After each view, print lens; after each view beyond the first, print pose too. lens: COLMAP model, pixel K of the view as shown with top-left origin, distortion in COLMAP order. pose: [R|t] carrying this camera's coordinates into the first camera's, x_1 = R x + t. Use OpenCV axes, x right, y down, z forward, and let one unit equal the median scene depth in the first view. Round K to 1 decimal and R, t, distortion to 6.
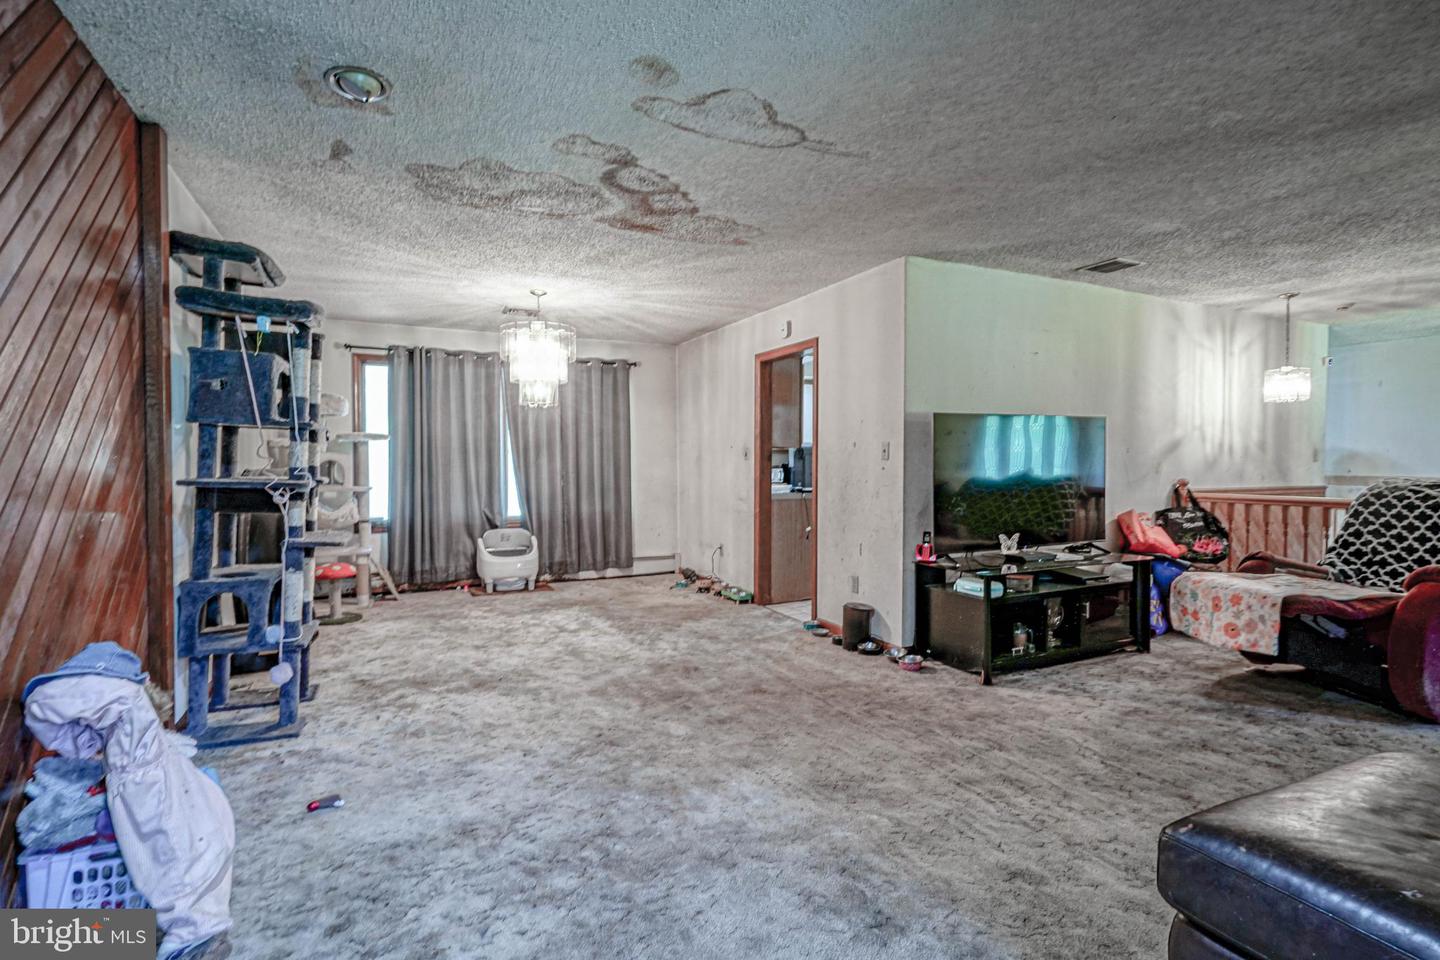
lens RADIAL K [[683.6, 0, 720.0], [0, 683.6, 480.0], [0, 0, 1]] dist [-0.010408, 0.000112]
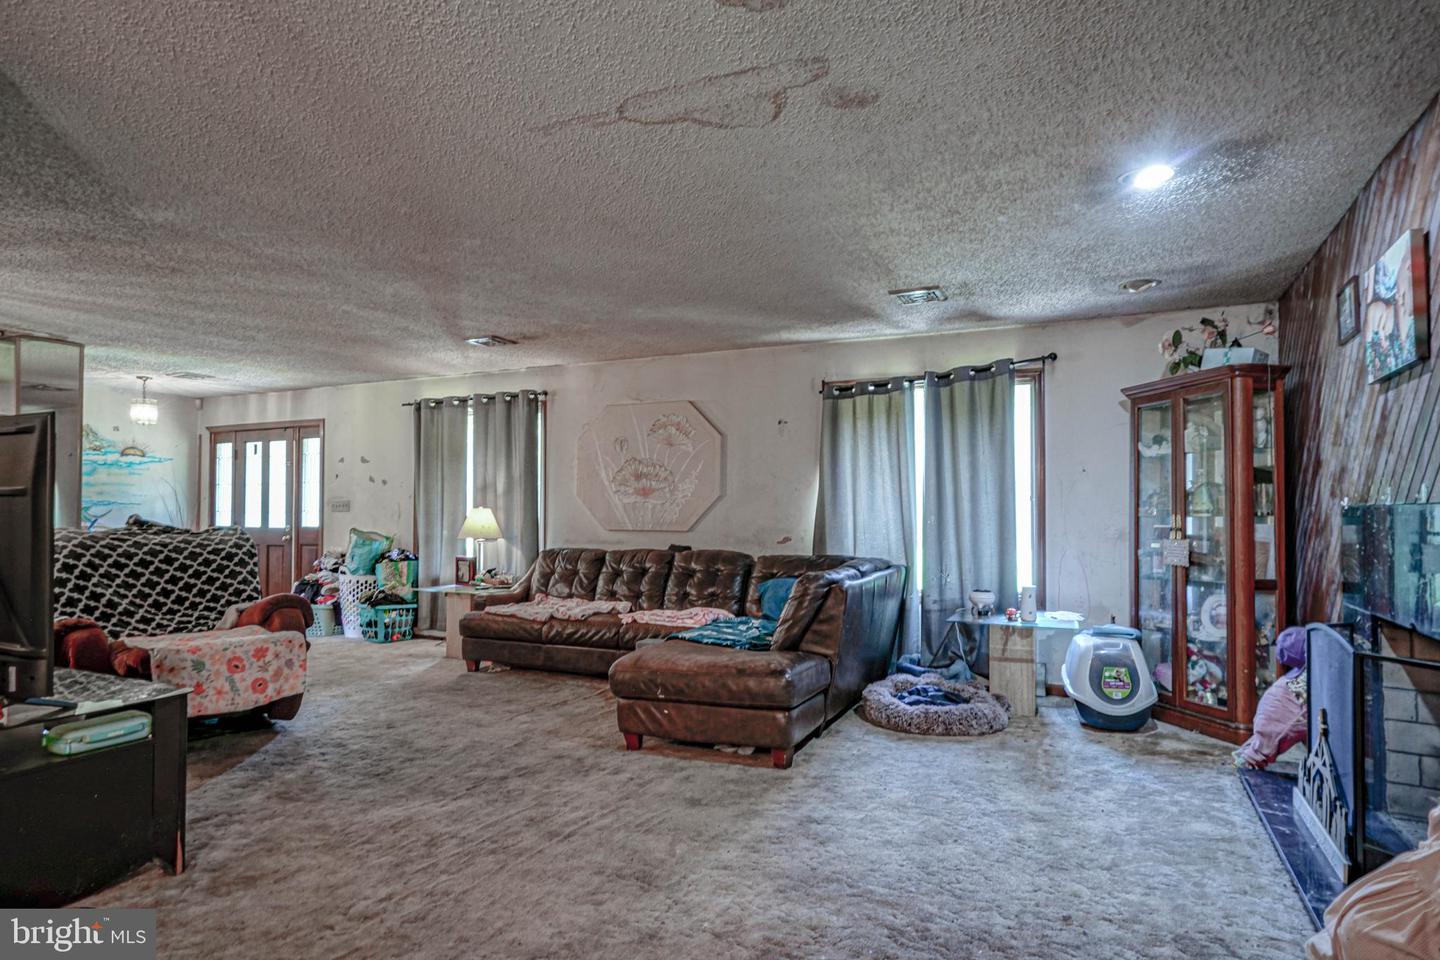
lens RADIAL K [[845.9, 0, 721.1], [0, 845.9, 497.1], [0, 0, 1]] dist [-0.063673, -0.000019]
pose [[-0.647377, 0.013095, 0.762057, -0.583282], [0.022087, 0.999755, 0.001584, -0.034179], [-0.761850, 0.017857, -0.647508, 1.294483]]
